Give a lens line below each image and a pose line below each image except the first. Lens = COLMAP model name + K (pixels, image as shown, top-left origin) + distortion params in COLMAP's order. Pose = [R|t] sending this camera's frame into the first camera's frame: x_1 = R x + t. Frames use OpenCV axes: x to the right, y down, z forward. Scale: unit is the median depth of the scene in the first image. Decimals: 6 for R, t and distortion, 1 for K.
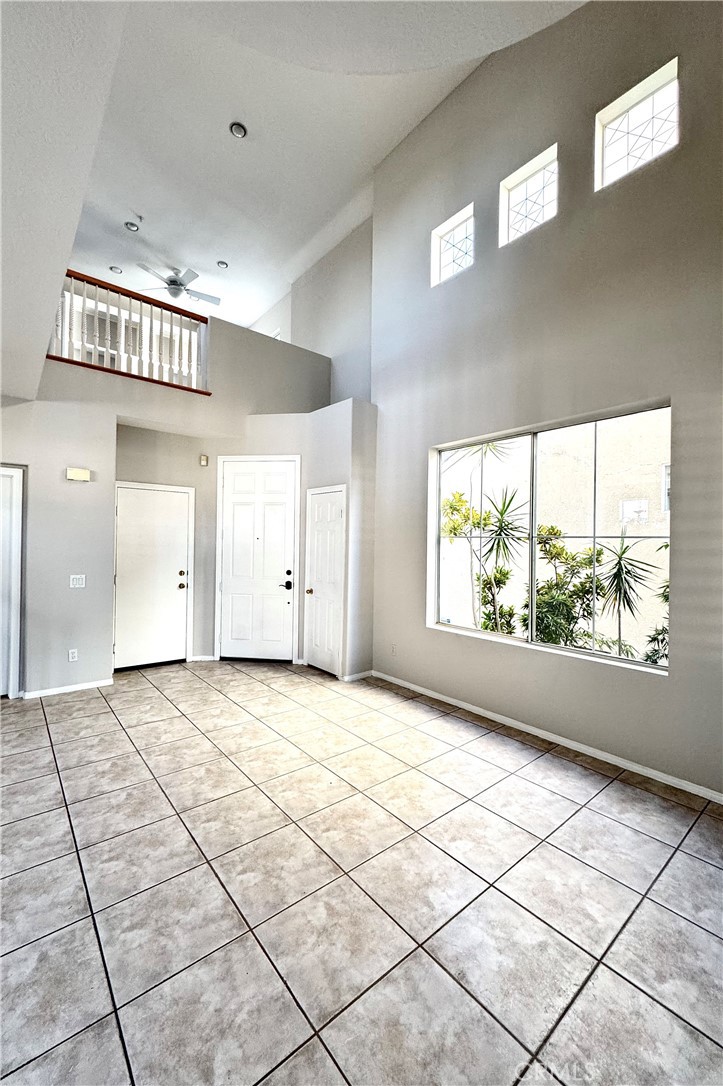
lens RADIAL K [[436.7, 0, 370.5], [0, 436.7, 541.8], [0, 0, 1]] dist [0.000158, -0.000047]
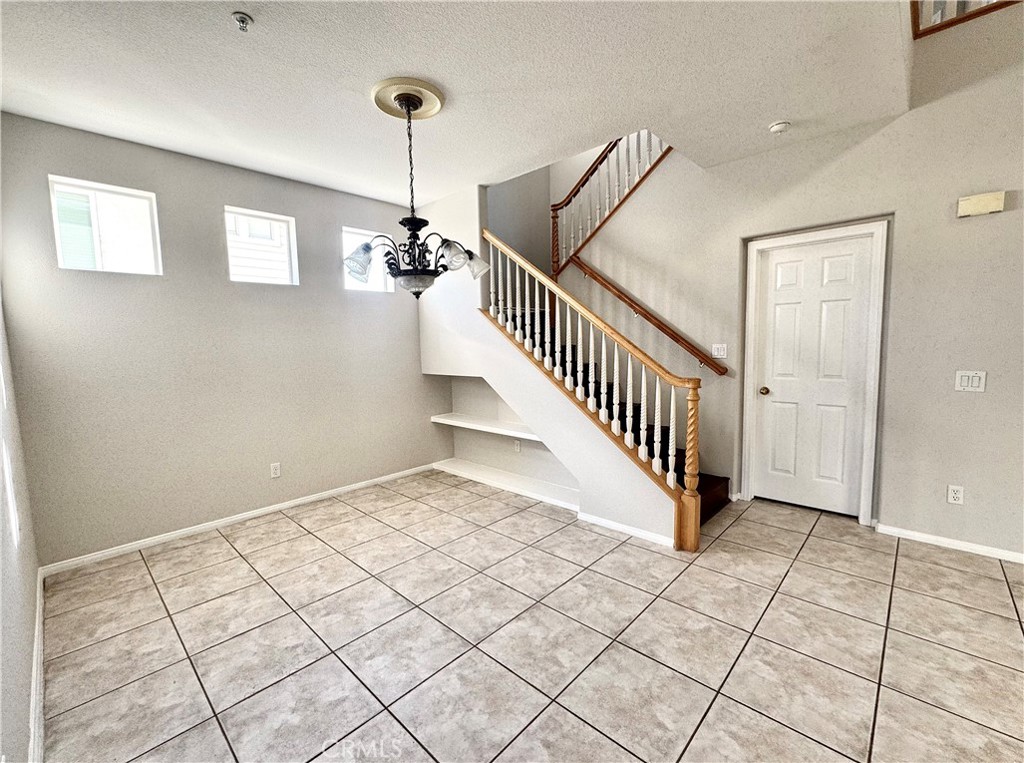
lens RADIAL K [[438.9, 0, 506.4], [0, 438.9, 381.2], [0, 0, 1]] dist [-0.001329, -0.000017]
pose [[0.109177, 0.073080, -0.991332, -0.128421], [0.028289, 0.996661, 0.076588, 0.025104], [0.993620, -0.036406, 0.106745, 0.287451]]
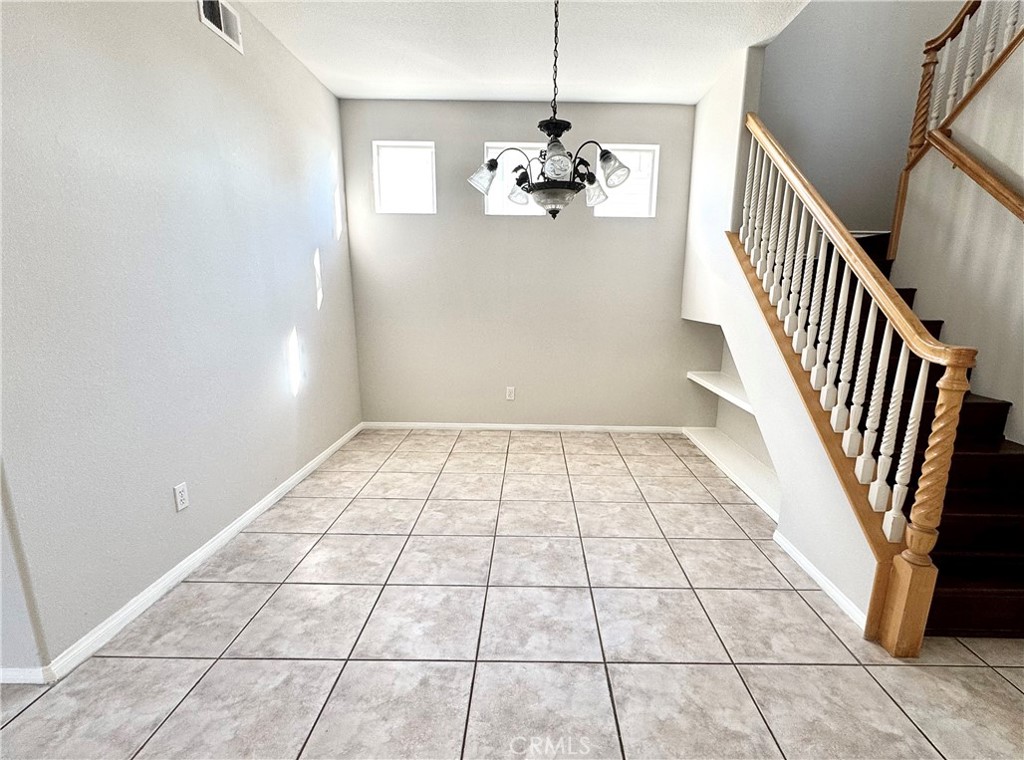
lens RADIAL K [[487.9, 0, 515.1], [0, 487.9, 397.6], [0, 0, 1]] dist [-0.001012, 0.000344]
pose [[-0.645640, 0.142150, -0.750295, -0.255510], [-0.022750, 0.978505, 0.204963, 0.049999], [0.763303, 0.149401, -0.628528, 0.634481]]
